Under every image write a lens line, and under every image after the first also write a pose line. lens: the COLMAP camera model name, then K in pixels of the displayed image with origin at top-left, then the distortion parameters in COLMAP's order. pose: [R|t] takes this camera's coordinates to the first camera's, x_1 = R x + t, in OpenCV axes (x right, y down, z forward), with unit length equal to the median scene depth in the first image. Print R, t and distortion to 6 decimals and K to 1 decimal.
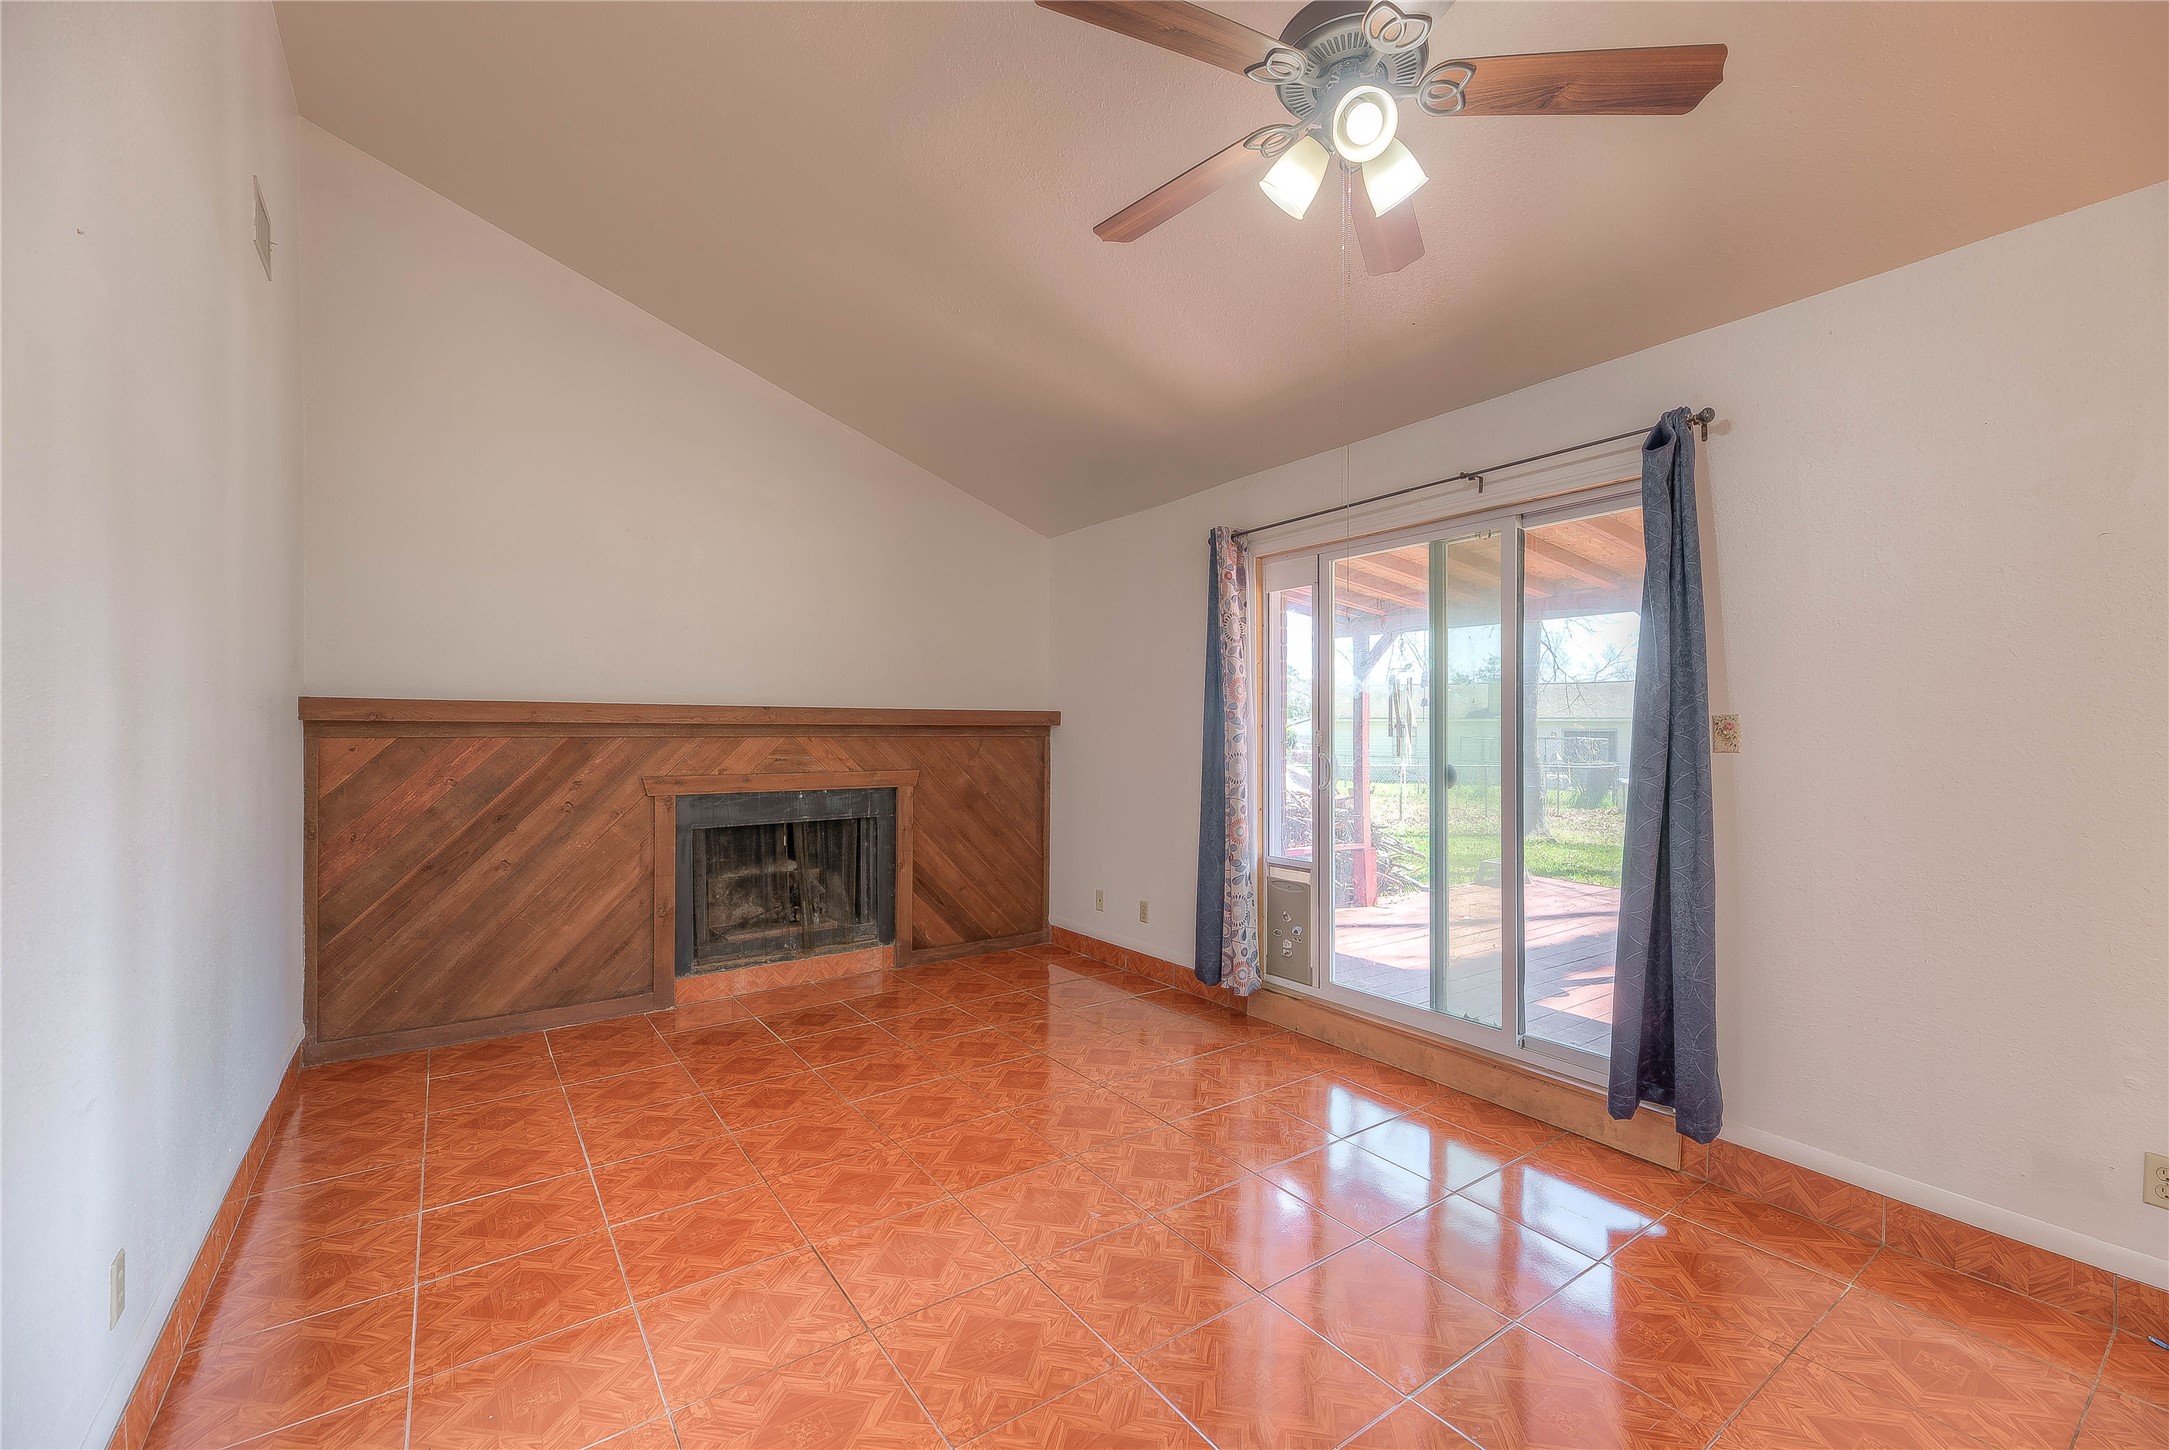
lens RADIAL K [[886.3, 0, 1104.2], [0, 886.3, 737.8], [0, 0, 1]] dist [0.009934, -0.000566]
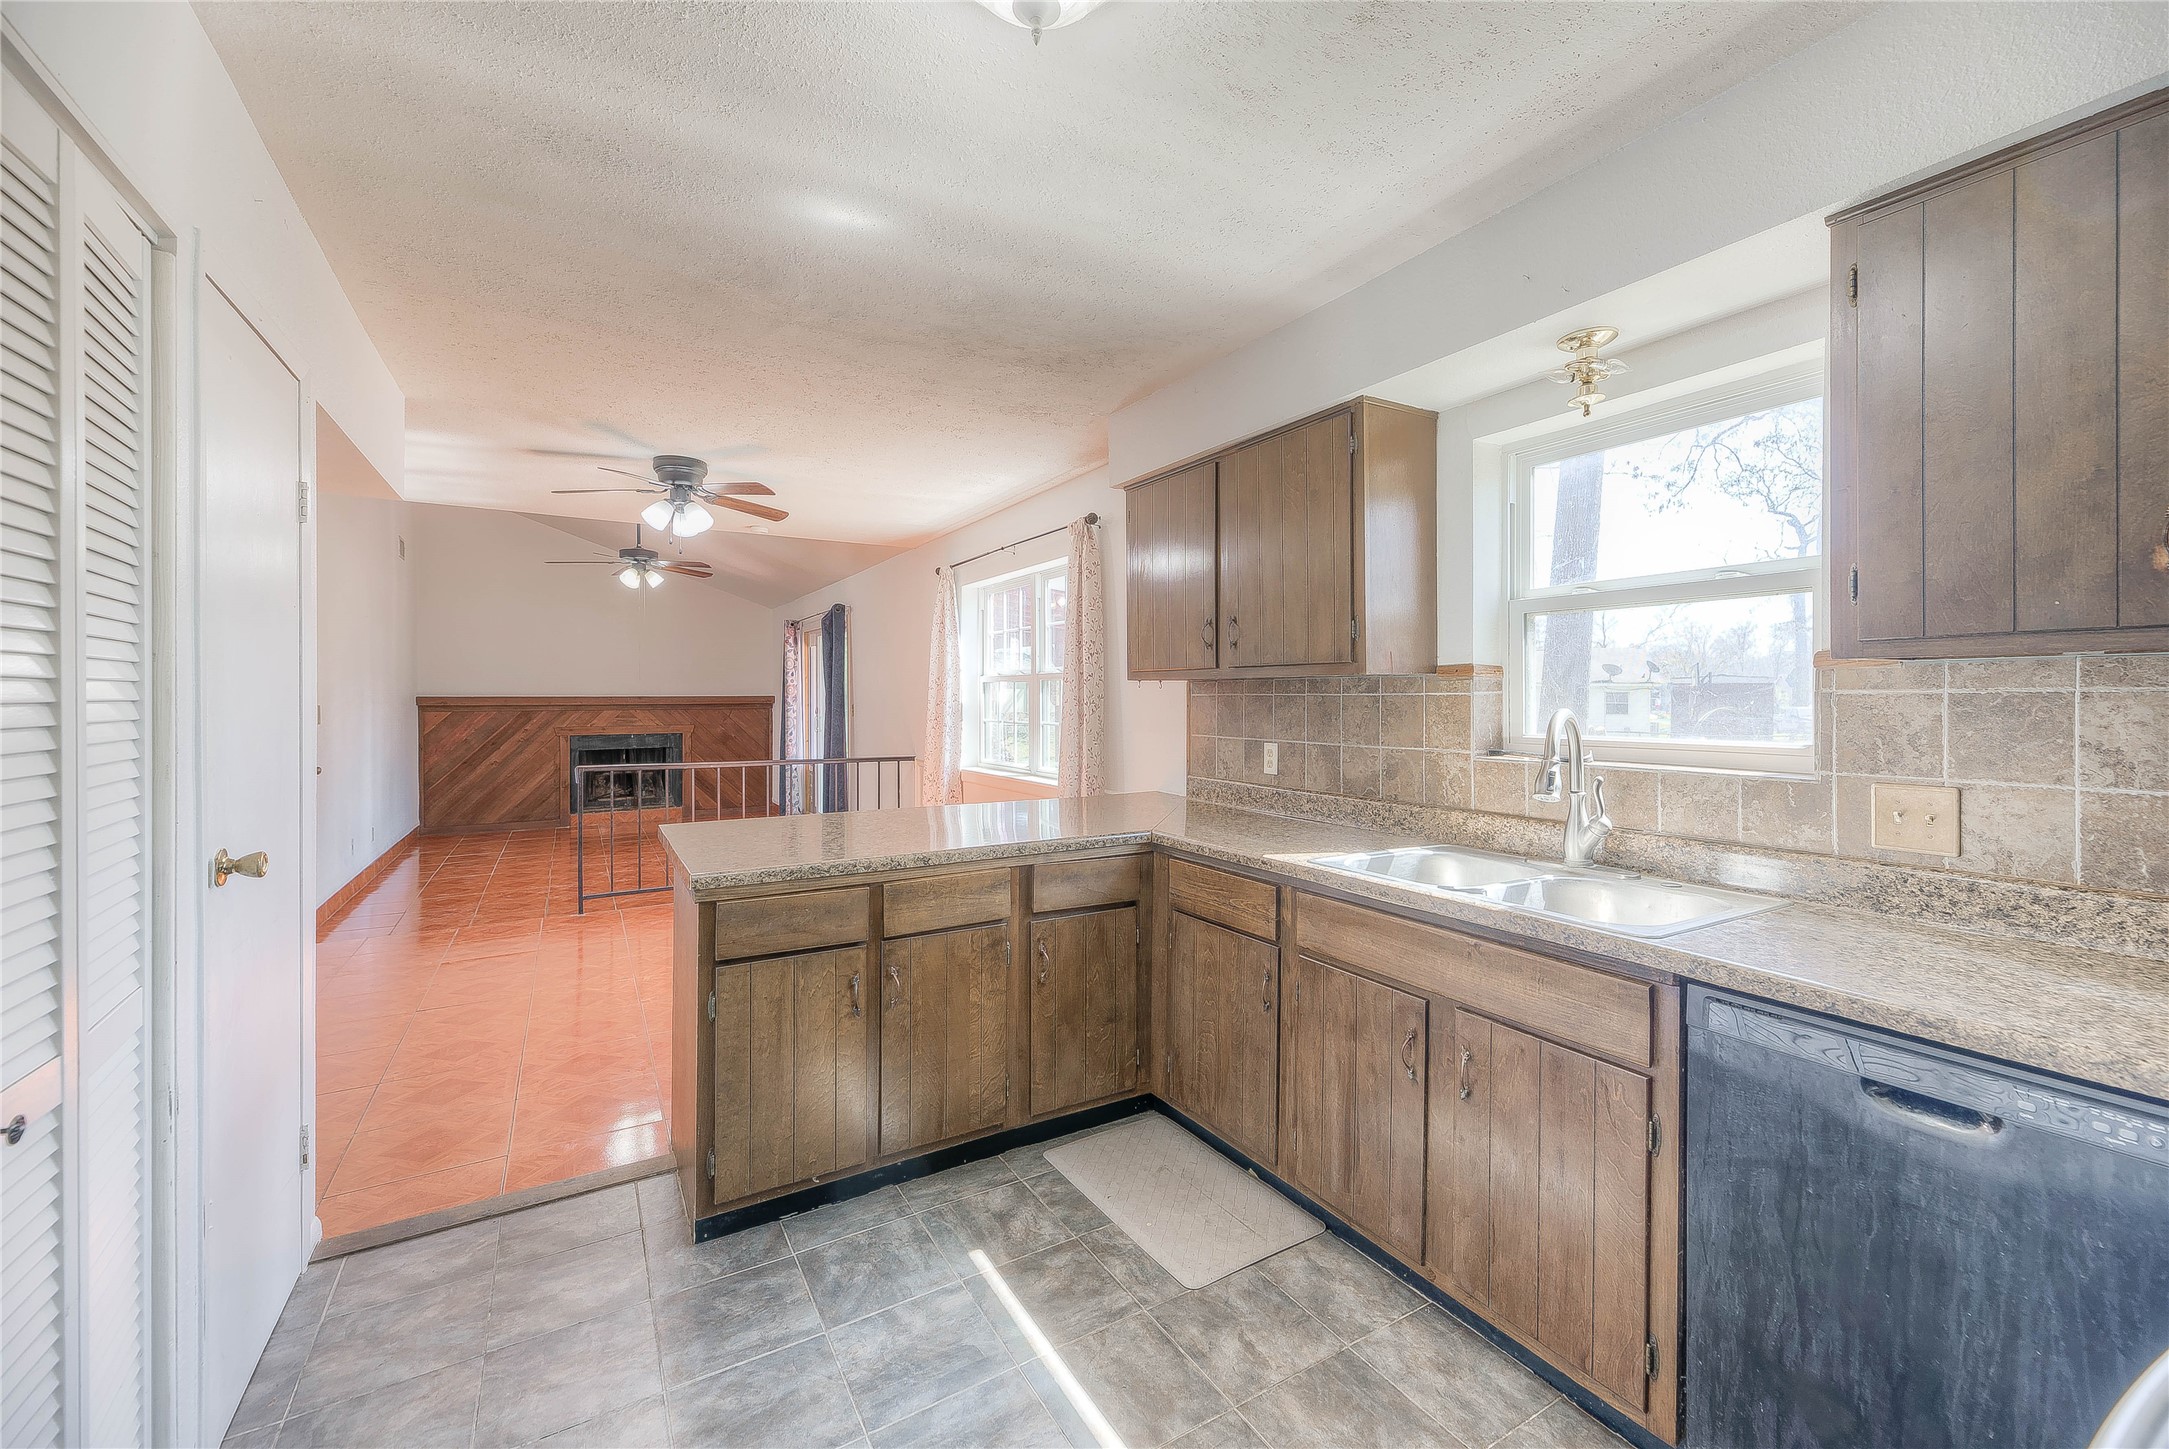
lens RADIAL K [[886.3, 0, 1122.9], [0, 886.3, 703.3], [0, 0, 1]] dist [0.009934, -0.000566]
pose [[0.997773, -0.003578, -0.066599, 1.109558], [0.003791, 0.999988, 0.003079, -0.021184], [0.066587, -0.003325, 0.997775, -1.218605]]
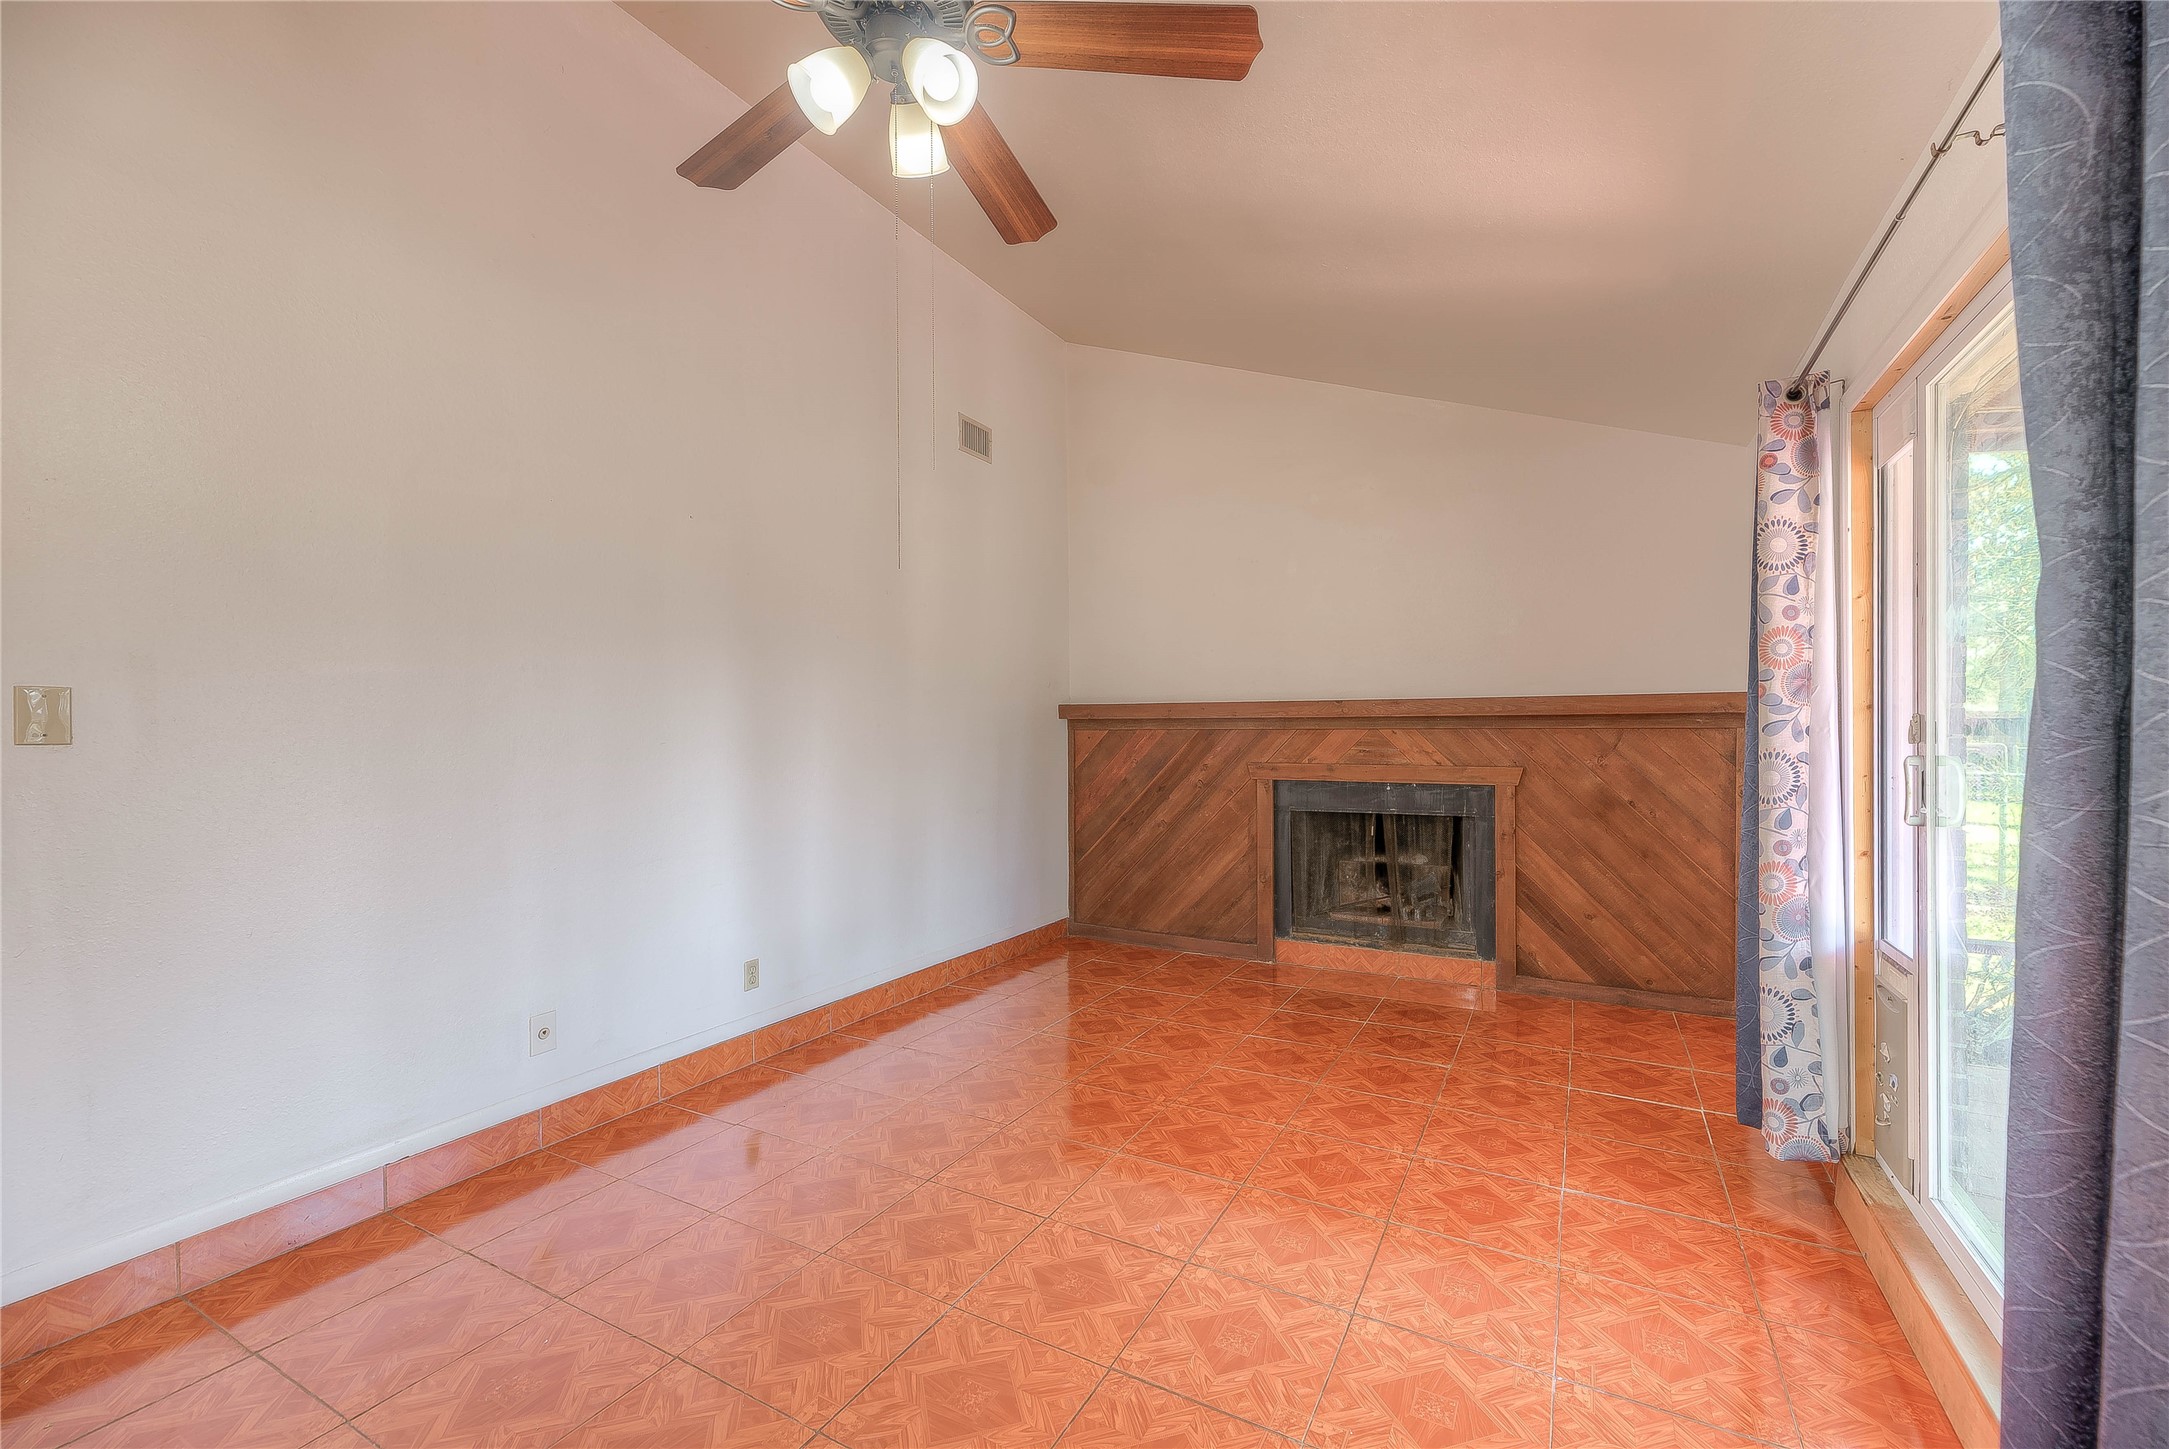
lens RADIAL K [[886.3, 0, 1102.2], [0, 886.3, 732.1], [0, 0, 1]] dist [0.009934, -0.000566]
pose [[0.430947, 0.000763, -0.902377, 0.459949], [-0.001161, 0.999999, 0.000291, 0.002771], [0.902376, 0.000922, 0.430948, 0.299415]]
